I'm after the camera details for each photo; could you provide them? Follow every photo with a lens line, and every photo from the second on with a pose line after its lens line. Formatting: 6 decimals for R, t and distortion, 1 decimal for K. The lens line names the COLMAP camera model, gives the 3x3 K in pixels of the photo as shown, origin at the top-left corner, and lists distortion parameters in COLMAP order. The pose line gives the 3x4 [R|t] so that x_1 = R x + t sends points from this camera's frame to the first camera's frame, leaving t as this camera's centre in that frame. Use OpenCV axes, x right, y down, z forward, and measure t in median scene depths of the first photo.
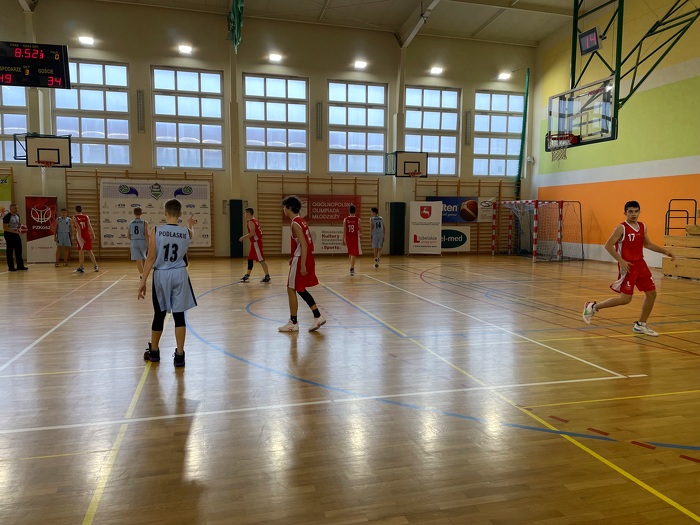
lens RADIAL K [[527.2, 0, 354.7], [0, 527.2, 254.5], [0, 0, 1]] dist [0.099623, -0.124734]
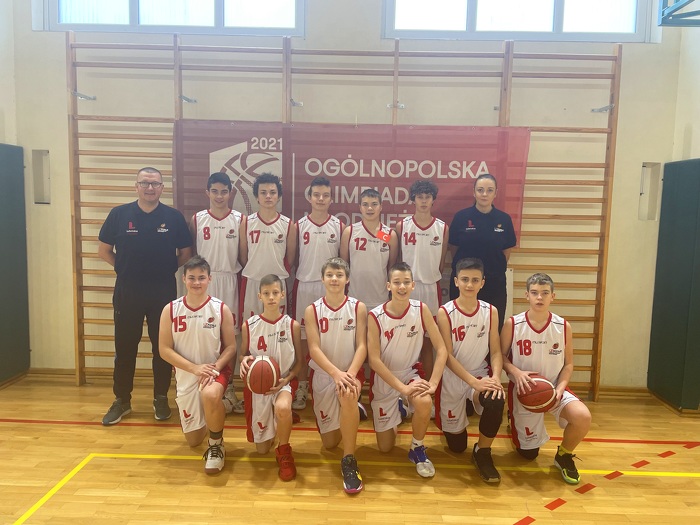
lens RADIAL K [[527.8, 0, 350.0], [0, 527.8, 262.5], [0, 0, 1]] dist [0.097888, -0.124597]
pose [[0.959010, 0.048264, -0.279230, 0.005560], [-0.041523, 0.998687, 0.030011, -0.063616], [0.280312, -0.017187, 0.959755, 0.813128]]
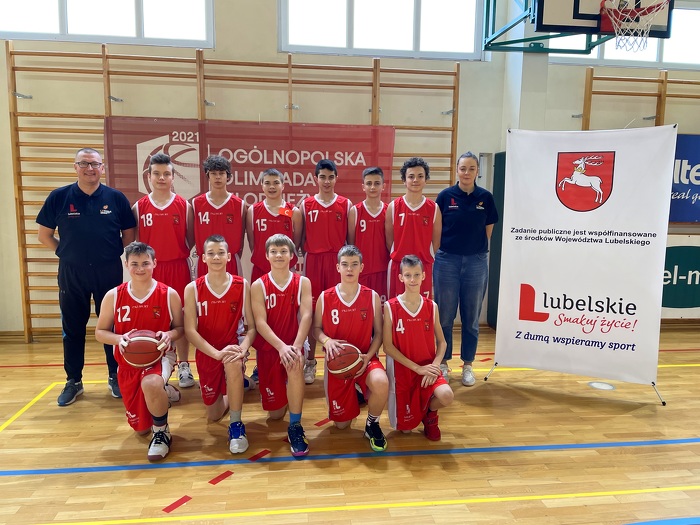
lens RADIAL K [[527.8, 0, 350.0], [0, 527.8, 262.5], [0, 0, 1]] dist [0.097888, -0.124597]
pose [[0.990258, 0.026284, -0.136745, 0.031823], [-0.018700, 0.998230, 0.056451, -0.057516], [0.137987, -0.053344, 0.988996, 0.751292]]
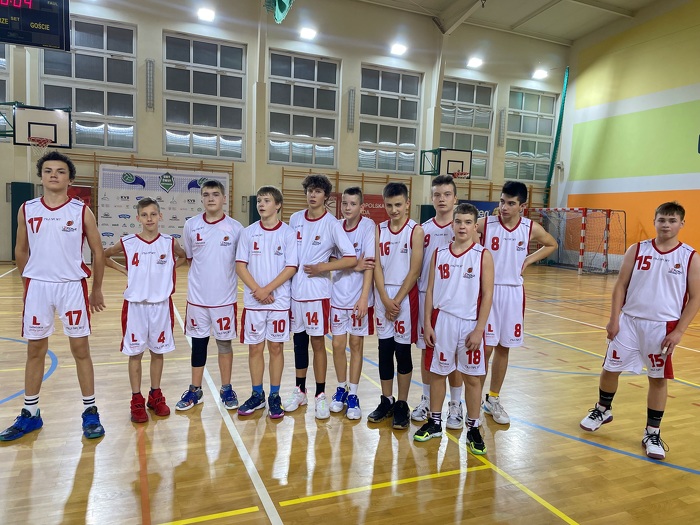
lens RADIAL K [[527.2, 0, 352.8], [0, 527.2, 258.2], [0, 0, 1]] dist [0.097199, -0.122016]
pose [[0.990880, 0.021080, 0.133089, -0.183808], [-0.021644, 0.999762, 0.002792, -0.007932], [-0.132998, -0.005647, 0.991100, 0.126330]]
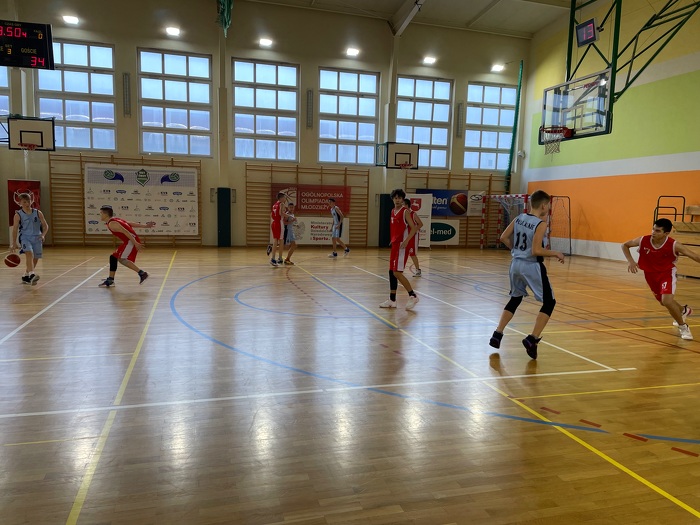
lens RADIAL K [[527.1, 0, 353.1], [0, 527.1, 266.0], [0, 0, 1]] dist [0.097811, -0.121603]
pose [[0.999617, 0.016916, 0.021897, -0.003275], [-0.017697, 0.999196, 0.035977, 0.001755], [-0.021271, -0.036351, 0.999113, 0.004158]]
